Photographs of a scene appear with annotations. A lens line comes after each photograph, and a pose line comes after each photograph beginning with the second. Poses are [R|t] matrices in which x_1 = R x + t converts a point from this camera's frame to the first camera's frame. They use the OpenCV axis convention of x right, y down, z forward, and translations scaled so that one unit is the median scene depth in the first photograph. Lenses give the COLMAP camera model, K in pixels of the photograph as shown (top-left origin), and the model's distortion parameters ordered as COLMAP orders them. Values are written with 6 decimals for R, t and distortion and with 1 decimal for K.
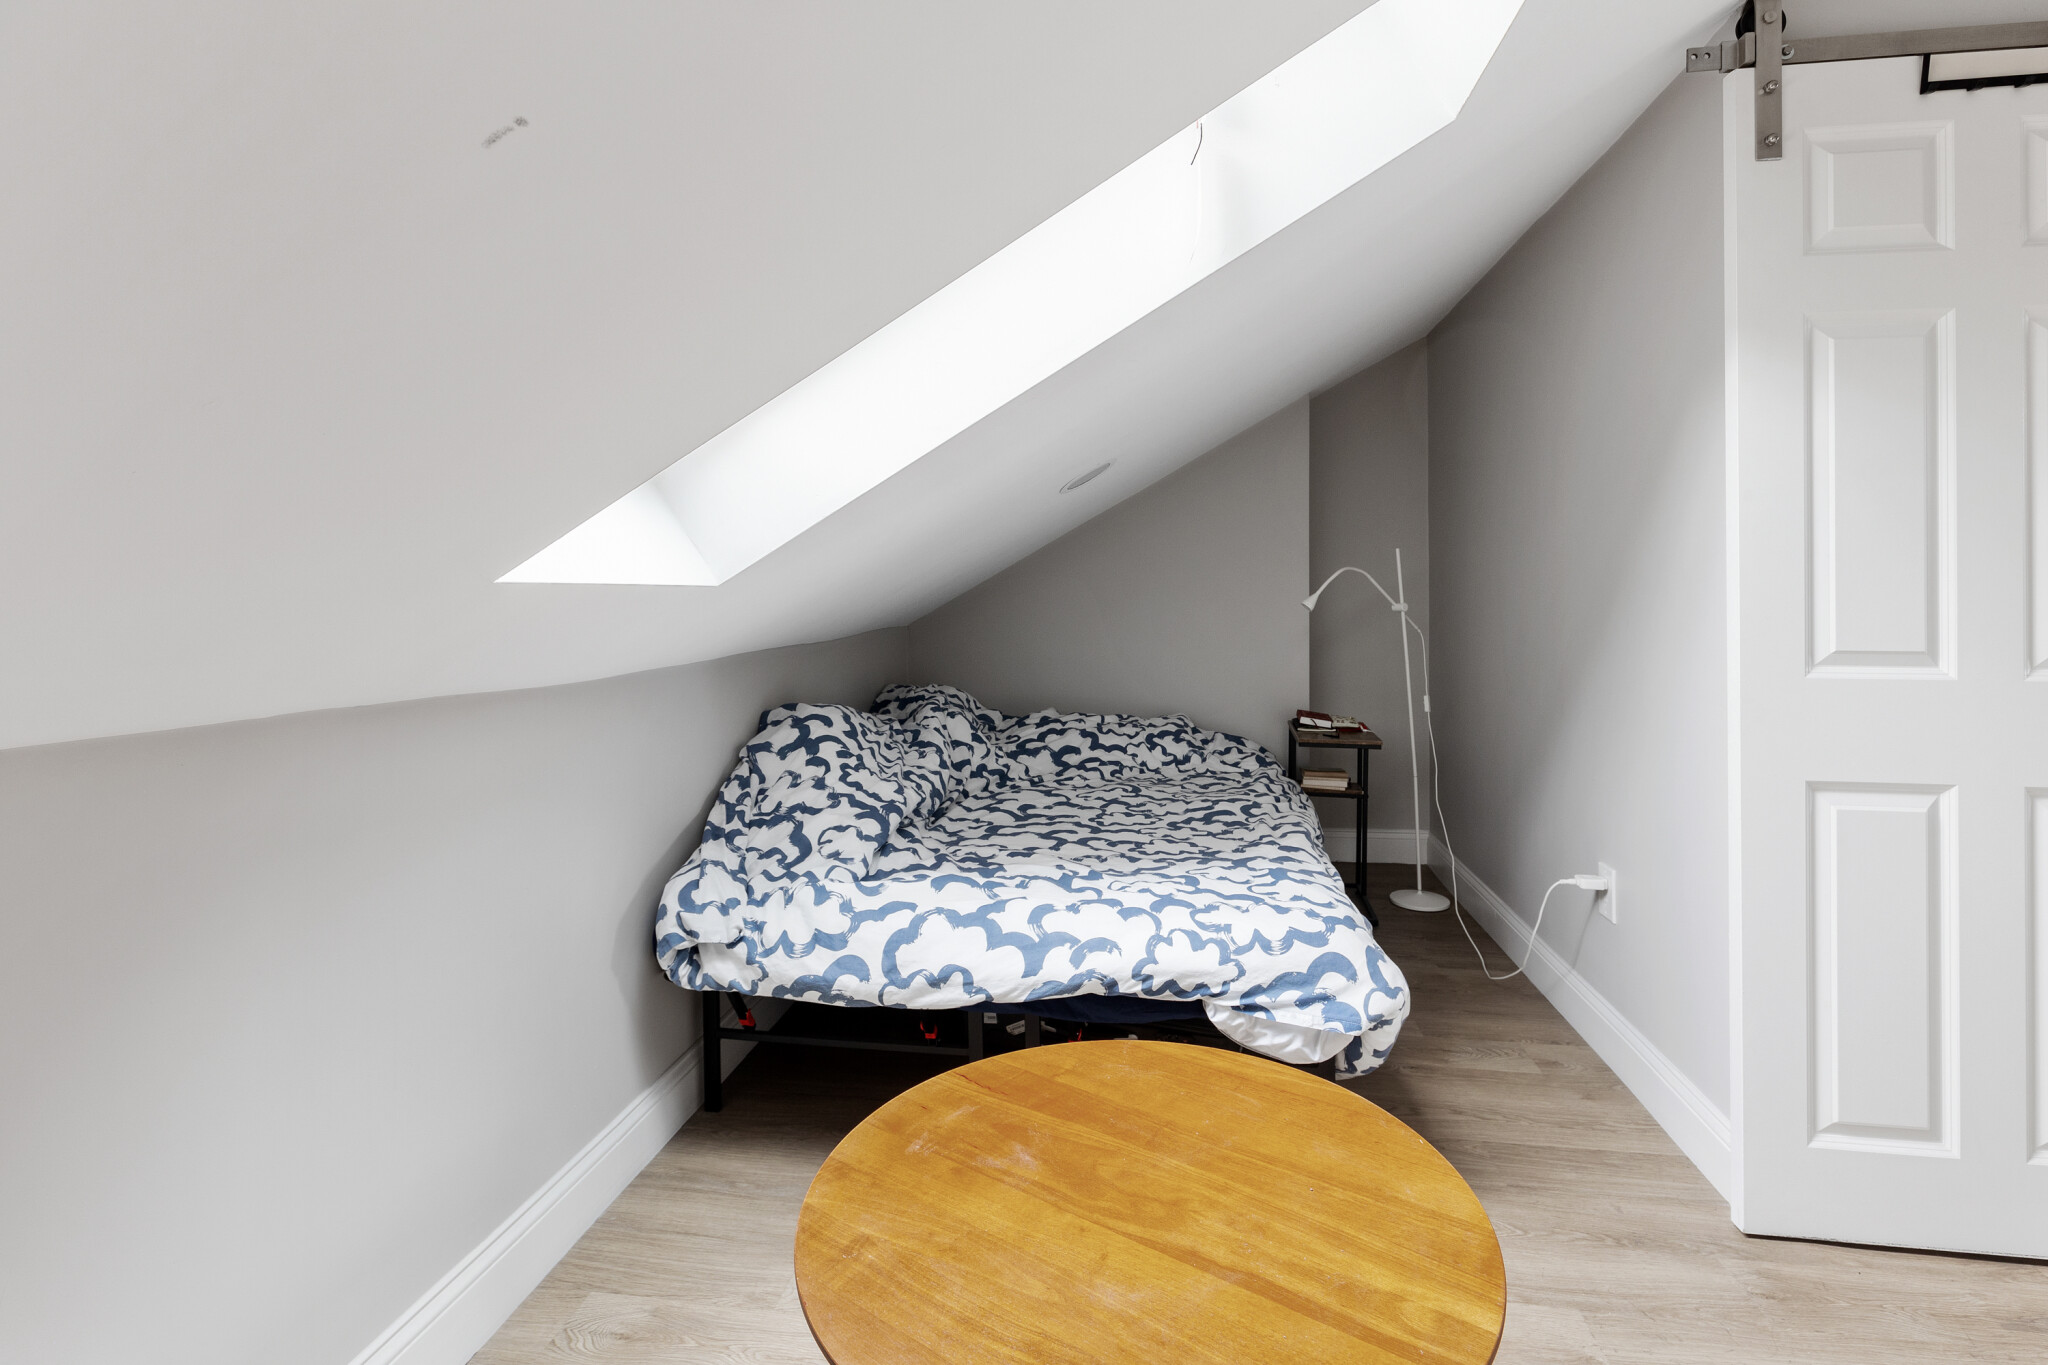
lens RADIAL K [[961.7, 0, 1029.2], [0, 961.7, 598.7], [0, 0, 1]] dist [0.002471, -0.000557]
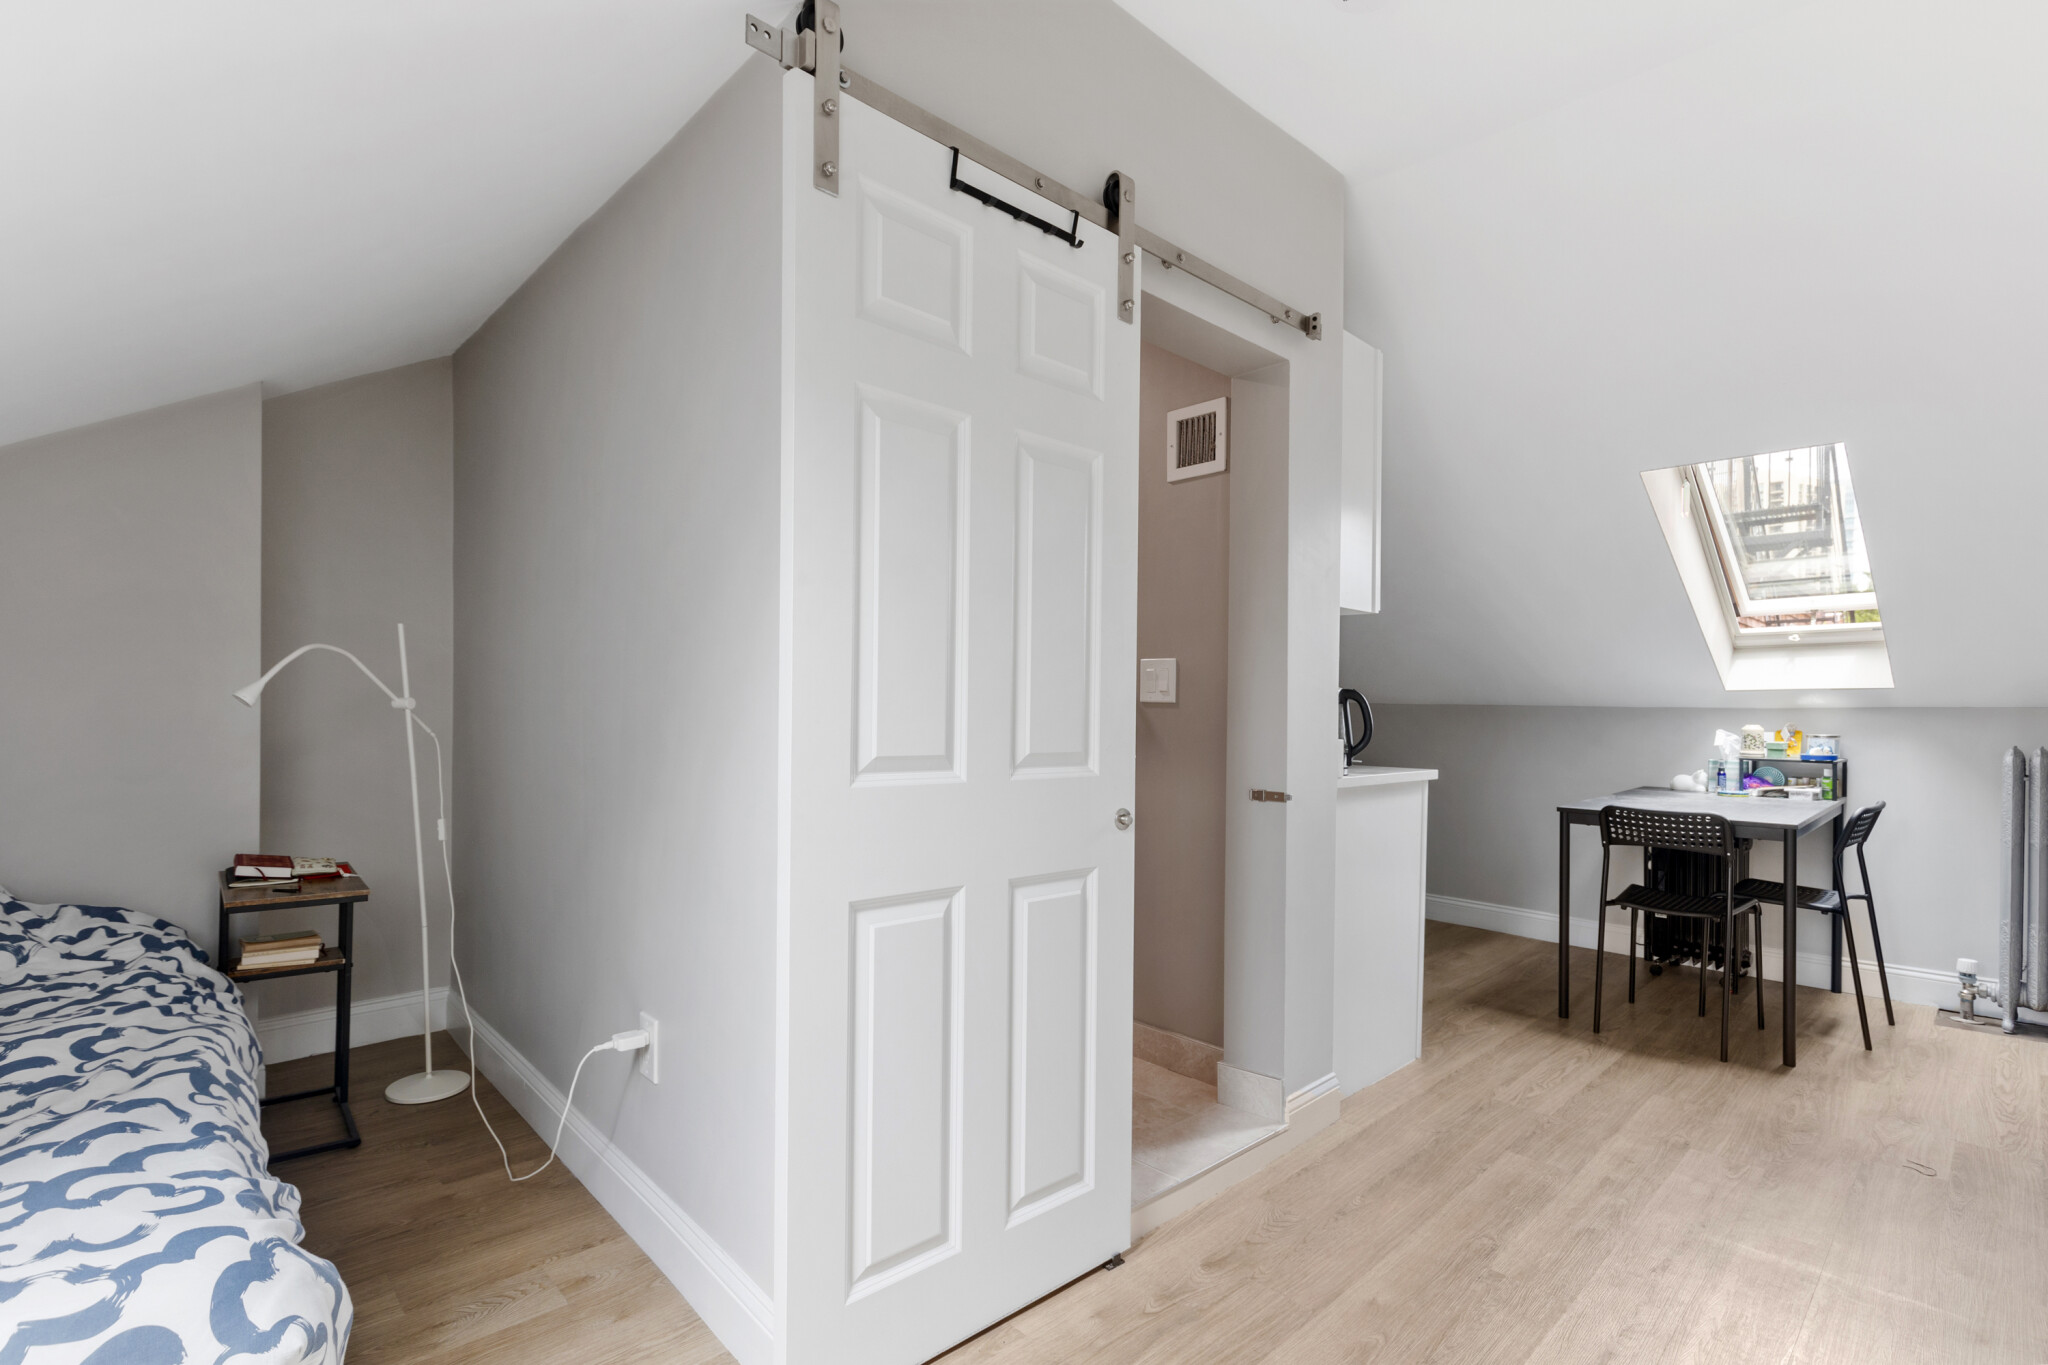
lens RADIAL K [[961.7, 0, 1045.9], [0, 961.7, 715.3], [0, 0, 1]] dist [0.002471, -0.000557]
pose [[0.608964, -0.000391, 0.793198, 0.146732], [-0.016465, 0.999778, 0.013133, -0.001063], [-0.793027, -0.021058, 0.608822, 0.223011]]
